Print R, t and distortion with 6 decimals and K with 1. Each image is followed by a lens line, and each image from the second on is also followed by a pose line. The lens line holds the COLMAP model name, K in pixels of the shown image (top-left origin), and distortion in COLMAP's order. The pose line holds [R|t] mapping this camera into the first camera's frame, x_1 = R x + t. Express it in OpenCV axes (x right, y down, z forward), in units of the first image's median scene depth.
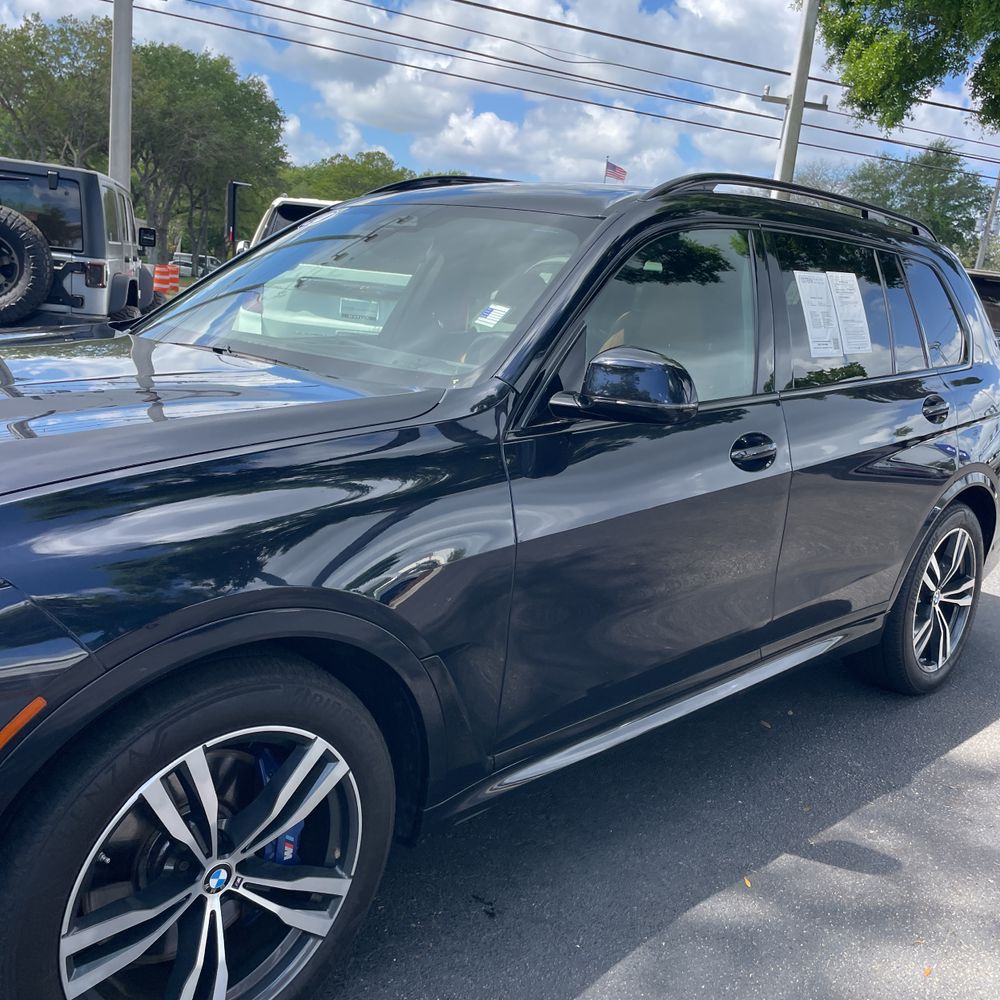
lens RADIAL K [[1027.2, 0, 511.3], [0, 1027.2, 482.2], [0, 0, 1]] dist [0.076367, -0.095345]
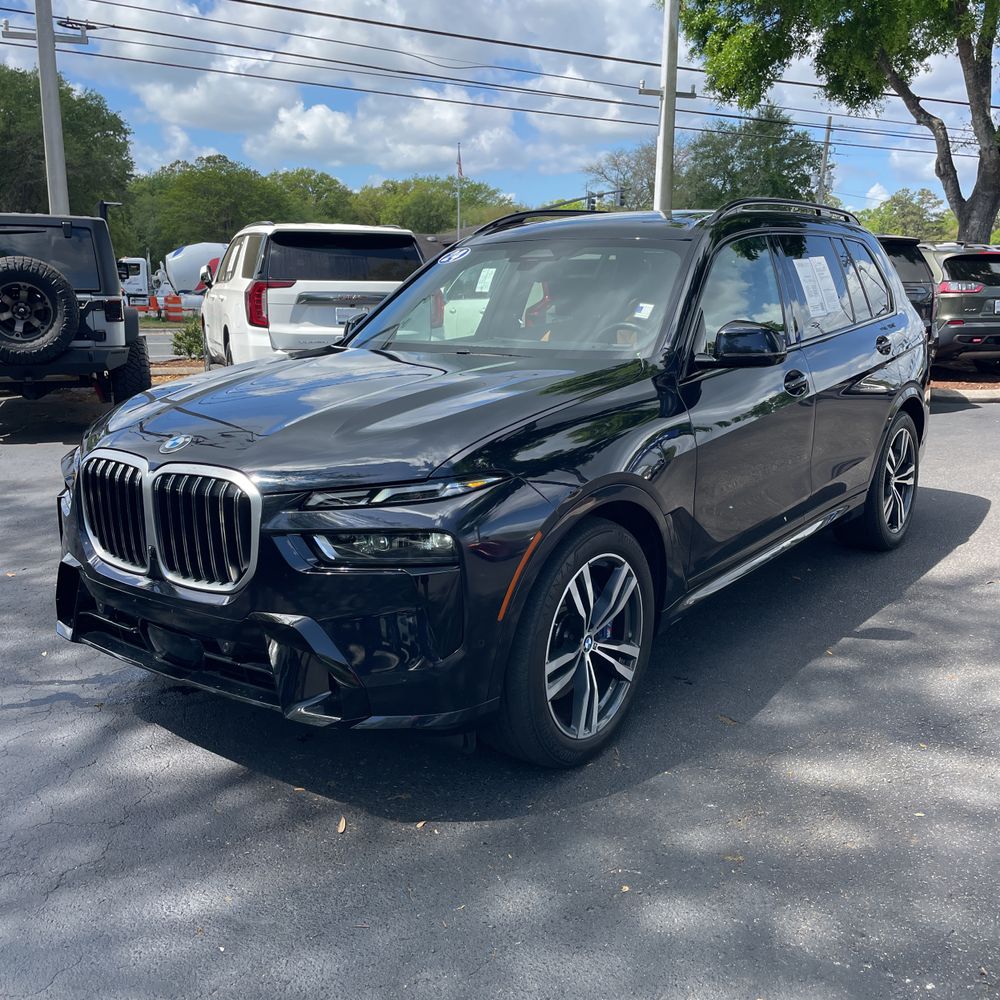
lens RADIAL K [[1024.0, 0, 512.8], [0, 1024.0, 487.8], [0, 0, 1]] dist [0.102784, -0.143255]
pose [[0.985705, -0.120674, 0.117575, -0.275280], [0.118504, 0.992631, 0.025305, 0.027004], [-0.119762, -0.011010, 0.992742, -0.343058]]
